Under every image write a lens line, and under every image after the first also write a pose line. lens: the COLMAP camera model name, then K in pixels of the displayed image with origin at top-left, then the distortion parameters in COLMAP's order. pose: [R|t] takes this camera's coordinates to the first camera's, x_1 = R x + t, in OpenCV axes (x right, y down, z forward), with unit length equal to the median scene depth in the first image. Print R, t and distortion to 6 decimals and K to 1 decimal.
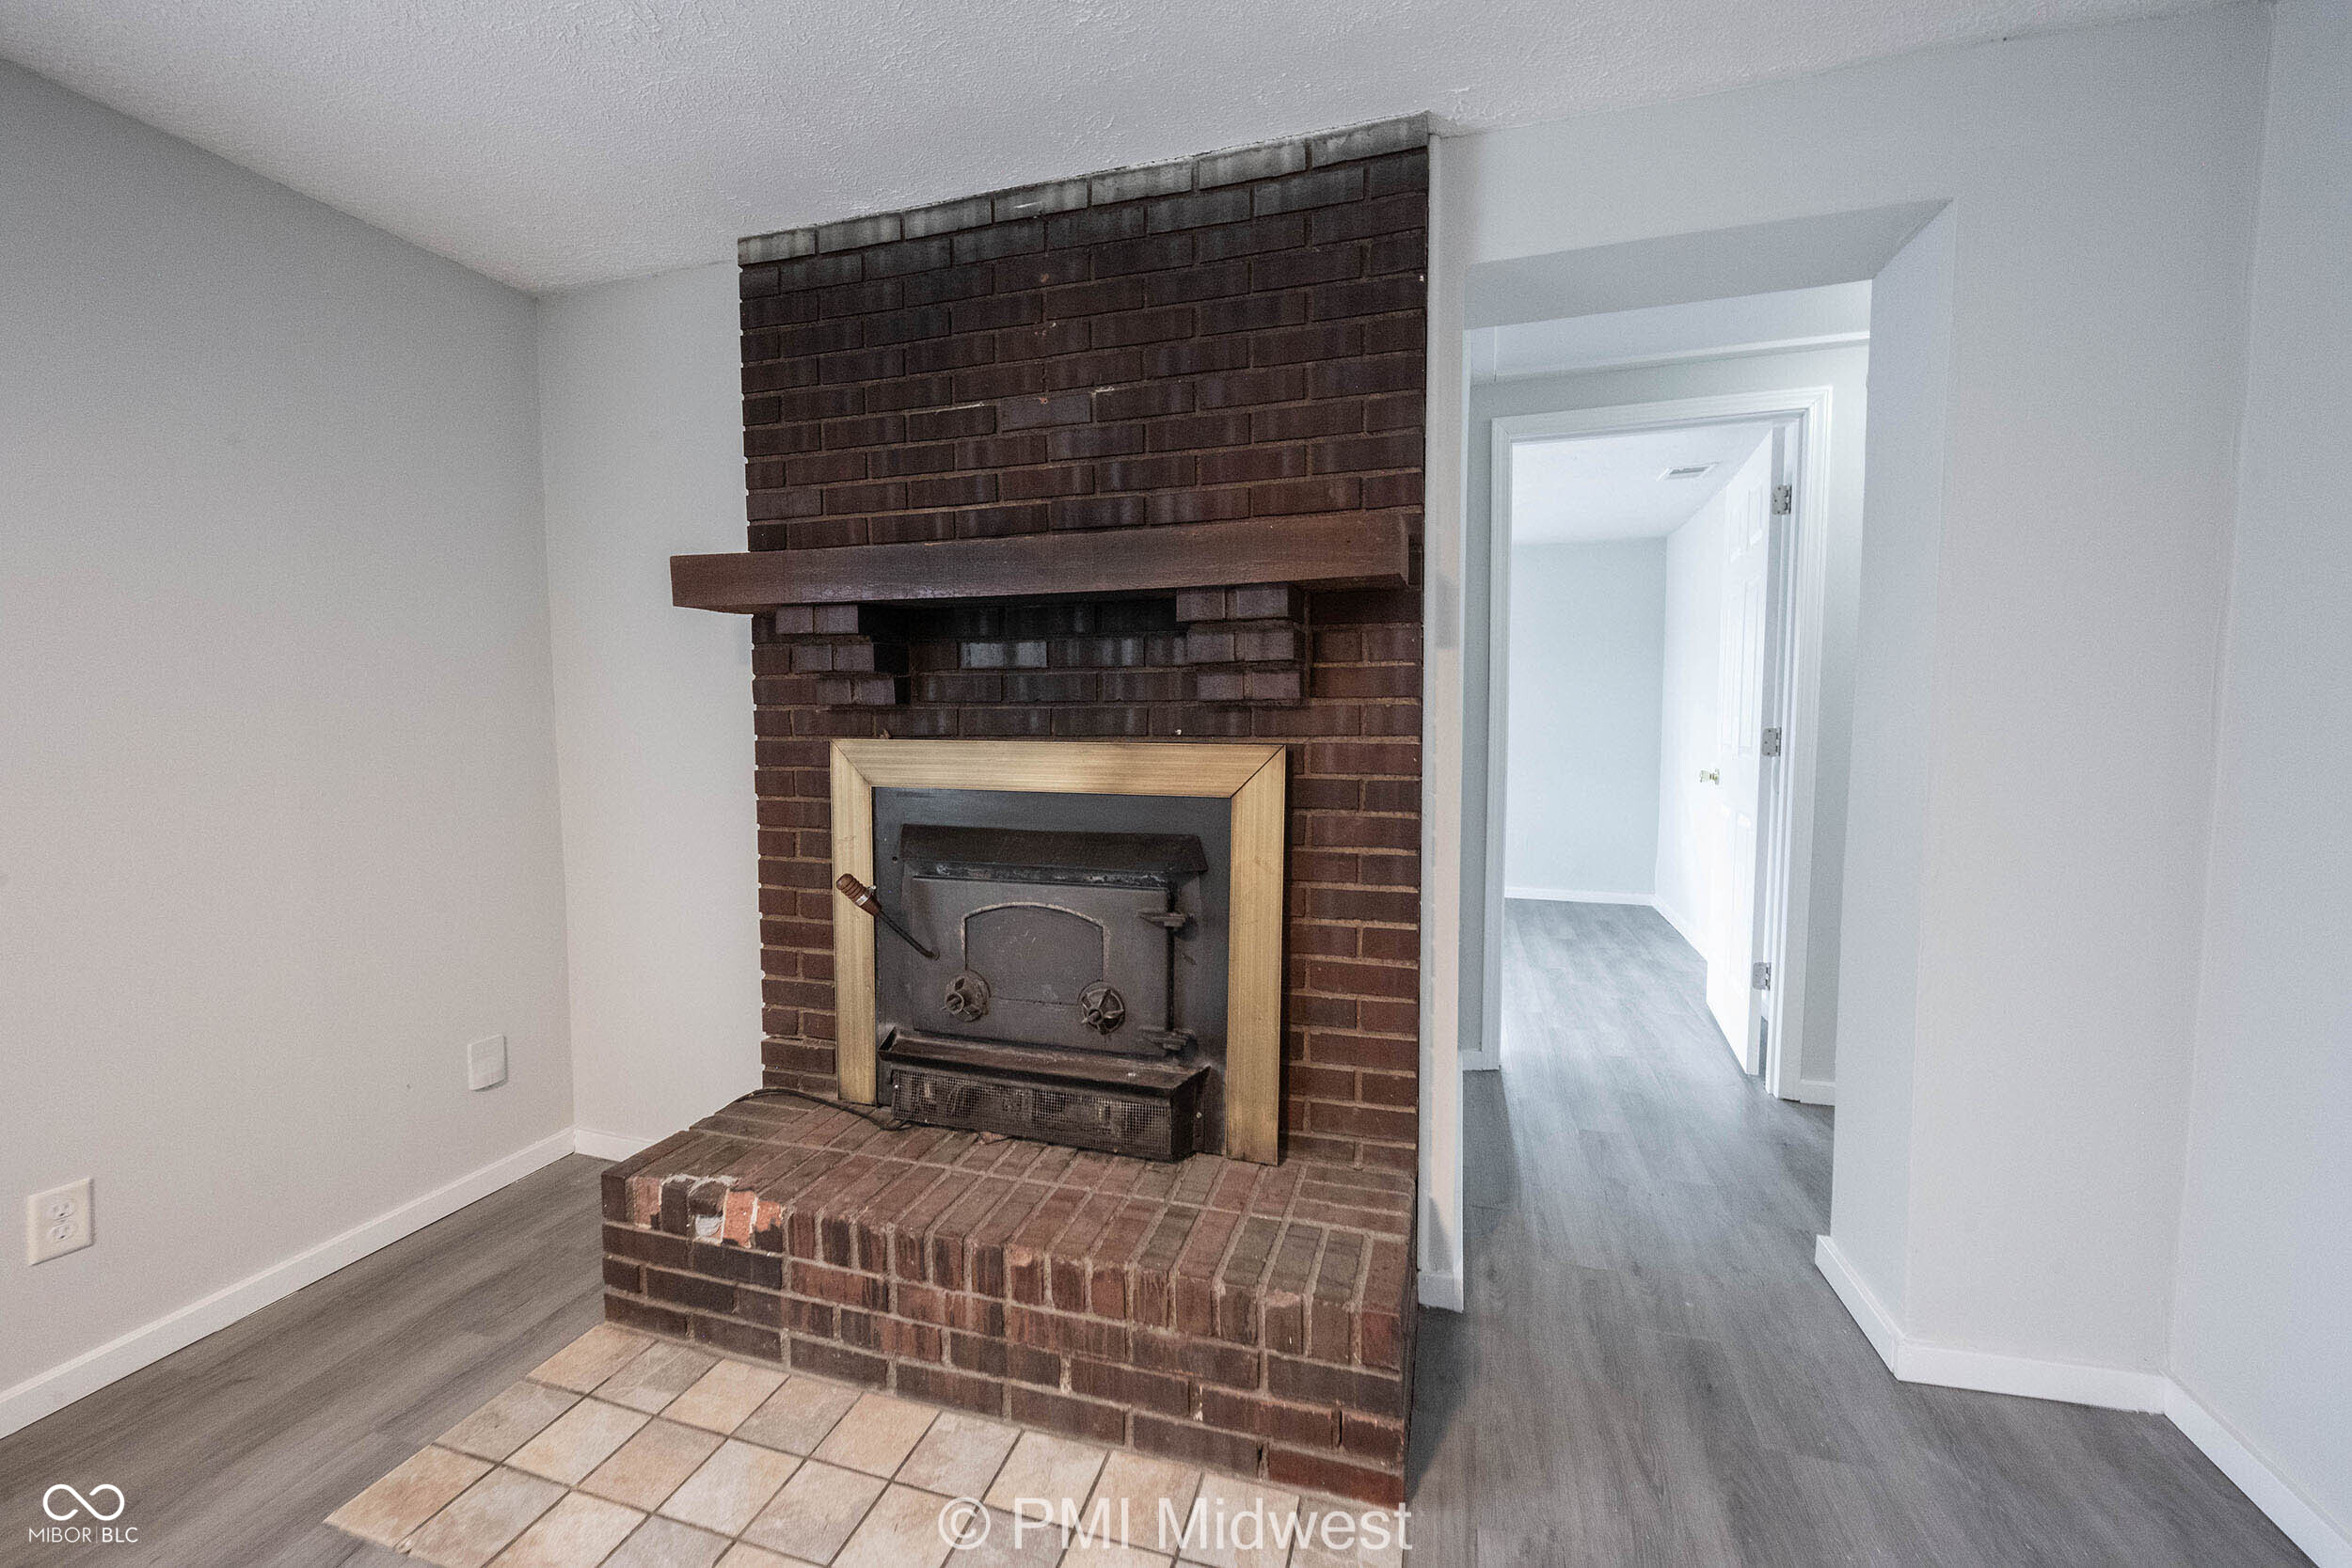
lens RADIAL K [[929.8, 0, 1171.7], [0, 929.8, 784.8], [0, 0, 1]] dist [0.002653, -0.000433]
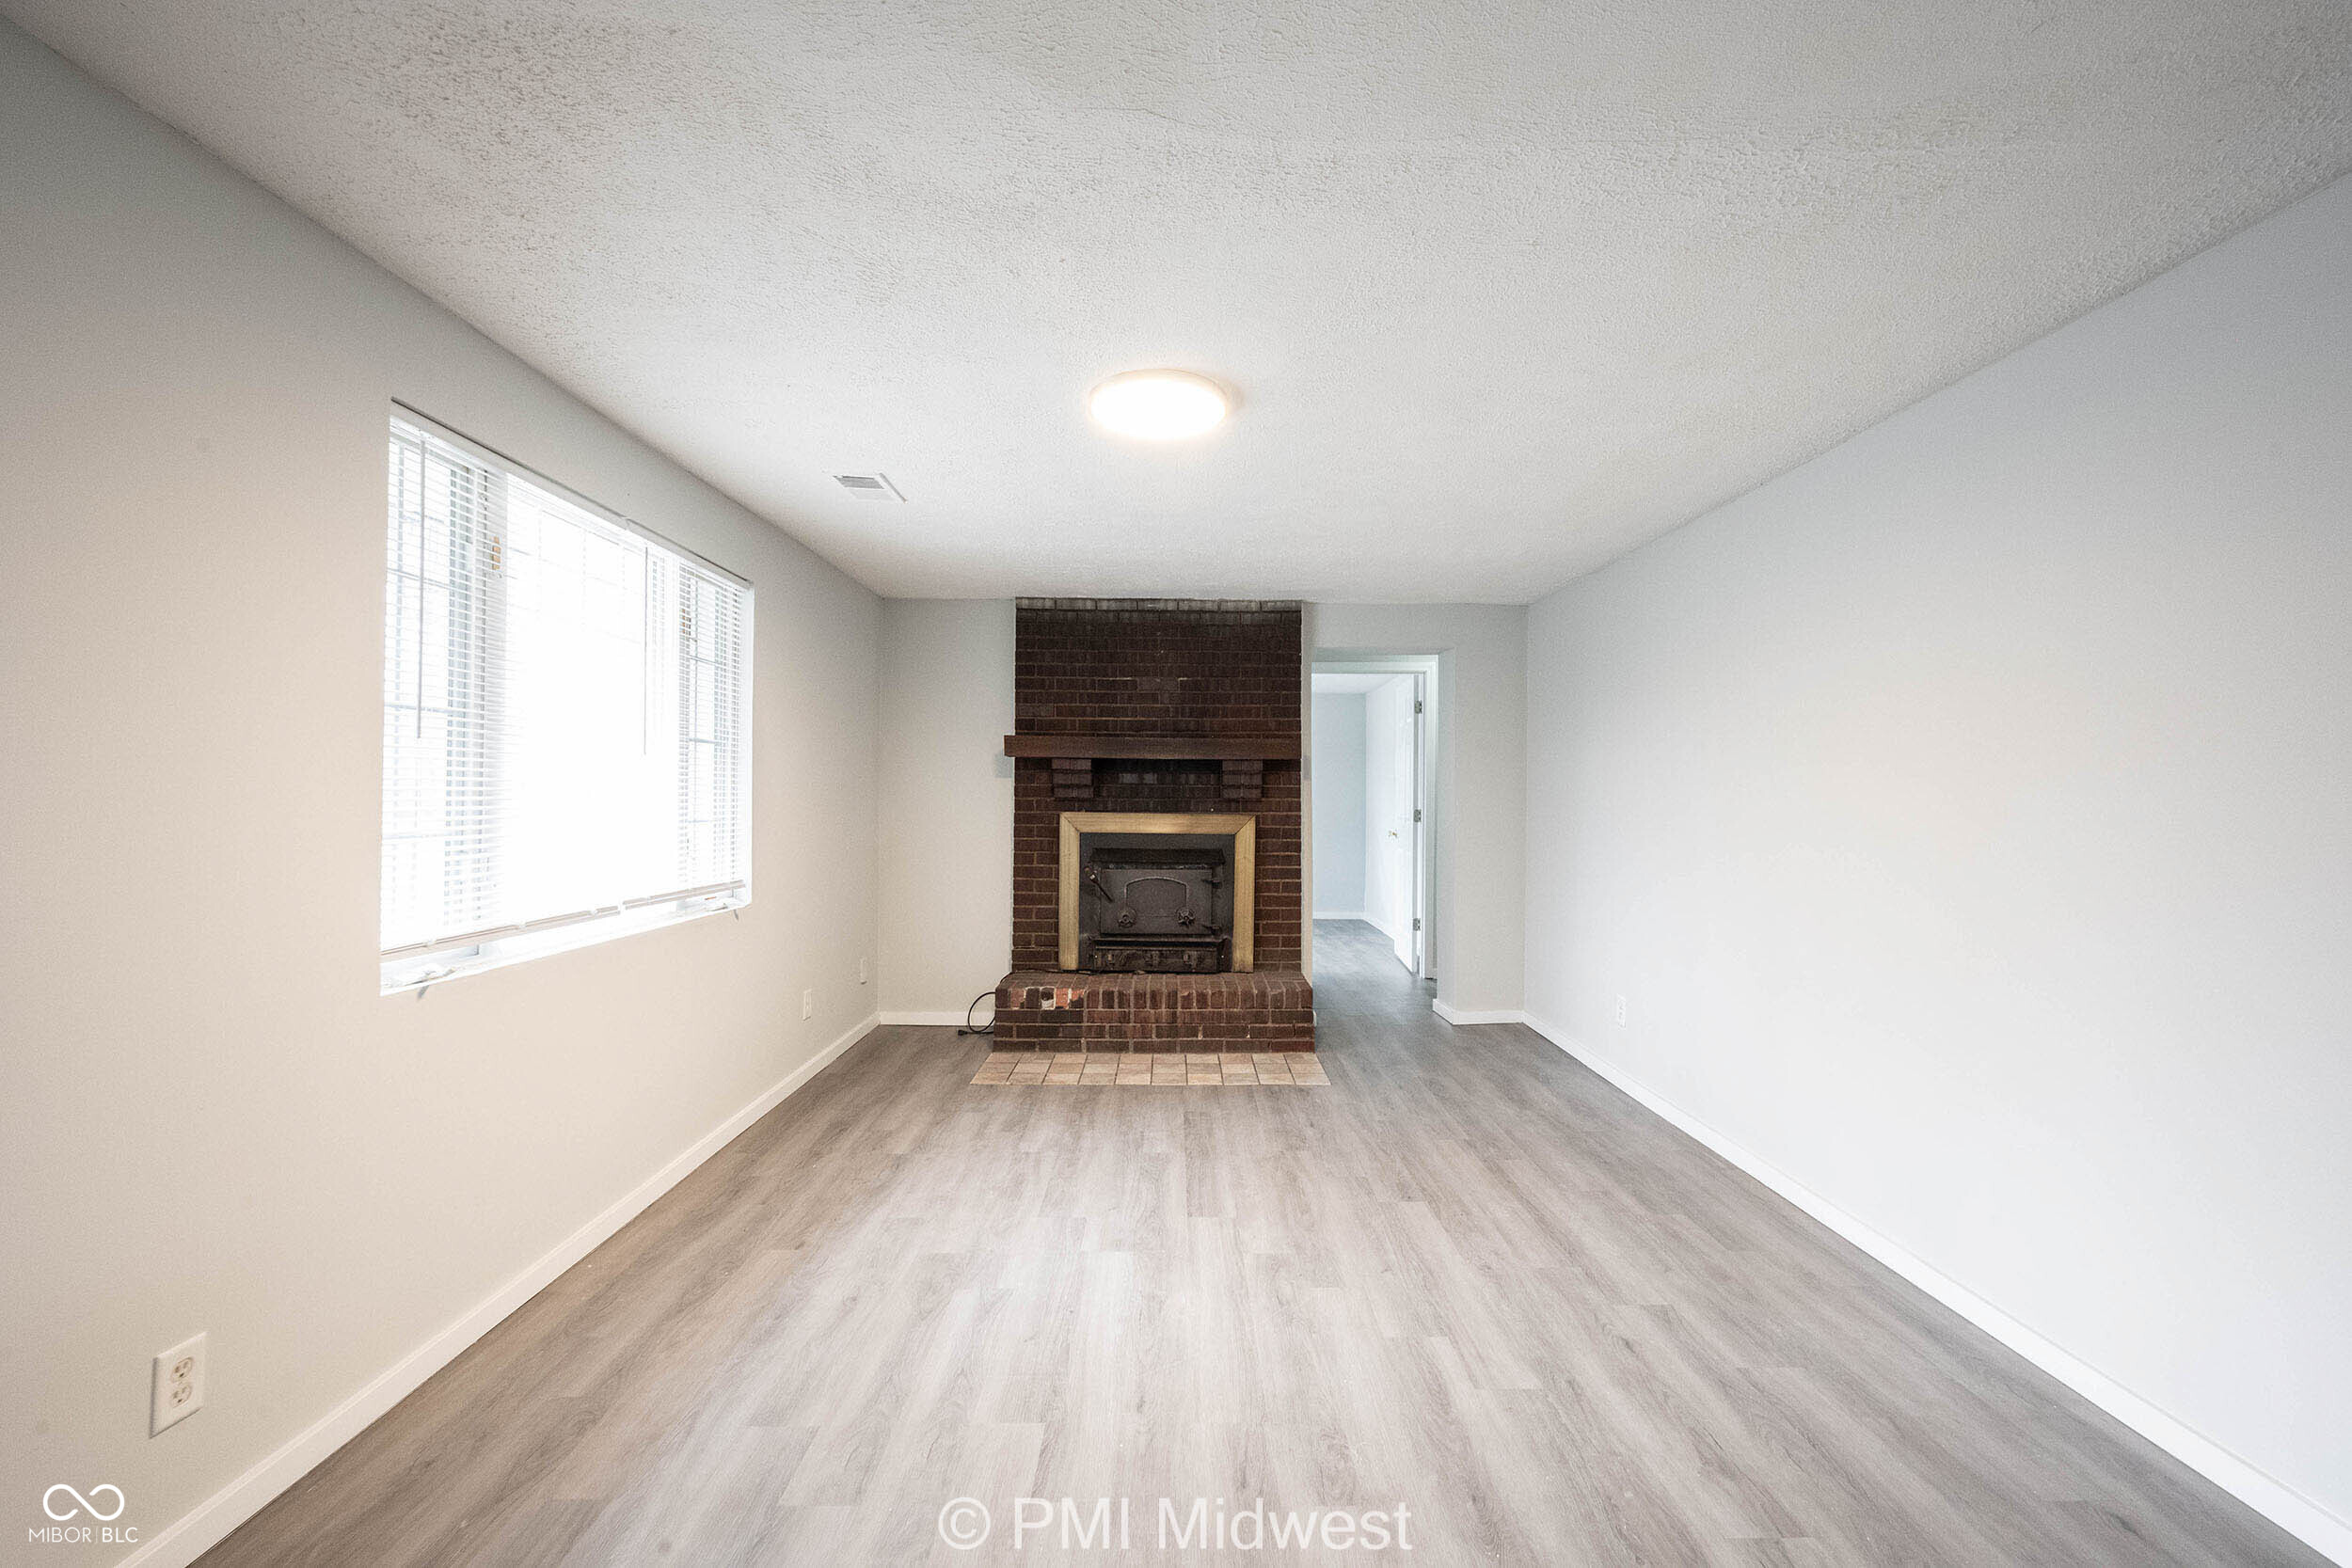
lens RADIAL K [[929.8, 0, 1186.5], [0, 929.8, 795.6], [0, 0, 1]] dist [0.002653, -0.000433]
pose [[0.953240, 0.010901, 0.302018, -0.867473], [0.010808, 0.997480, -0.070115, 0.086706], [-0.302021, 0.070101, 0.950720, -1.493194]]
